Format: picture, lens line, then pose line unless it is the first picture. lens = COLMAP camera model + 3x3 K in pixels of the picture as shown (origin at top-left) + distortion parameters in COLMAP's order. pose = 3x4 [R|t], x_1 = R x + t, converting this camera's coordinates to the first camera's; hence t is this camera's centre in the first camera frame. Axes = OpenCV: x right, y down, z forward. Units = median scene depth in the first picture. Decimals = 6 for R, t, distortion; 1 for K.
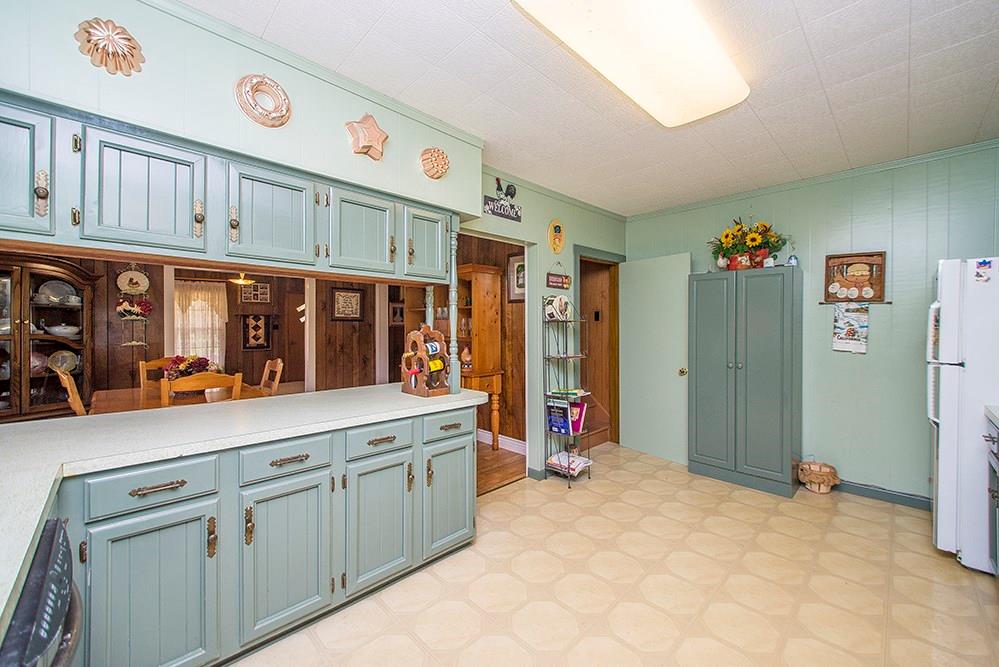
lens RADIAL K [[391.8, 0, 499.3], [0, 391.8, 327.6], [0, 0, 1]] dist [0.000606, -0.000005]
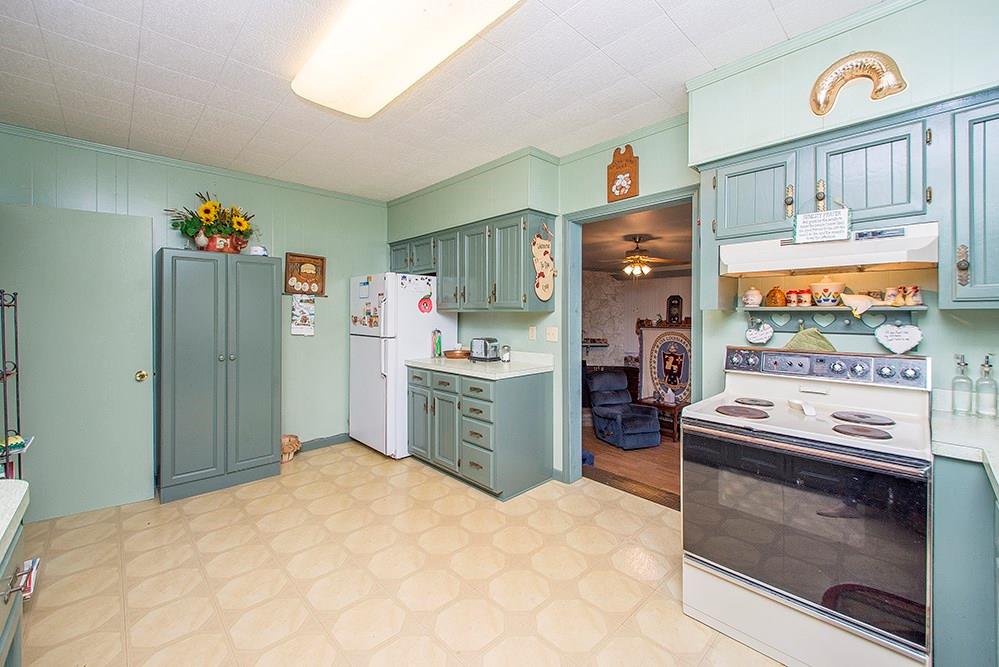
lens RADIAL K [[405.7, 0, 505.1], [0, 405.7, 314.2], [0, 0, 1]] dist [0.001151, 0.000084]
pose [[0.004170, -0.001047, 0.999991, -0.352379], [0.006012, 0.999981, 0.001021, -0.000794], [-0.999973, 0.006008, 0.004176, 0.364094]]
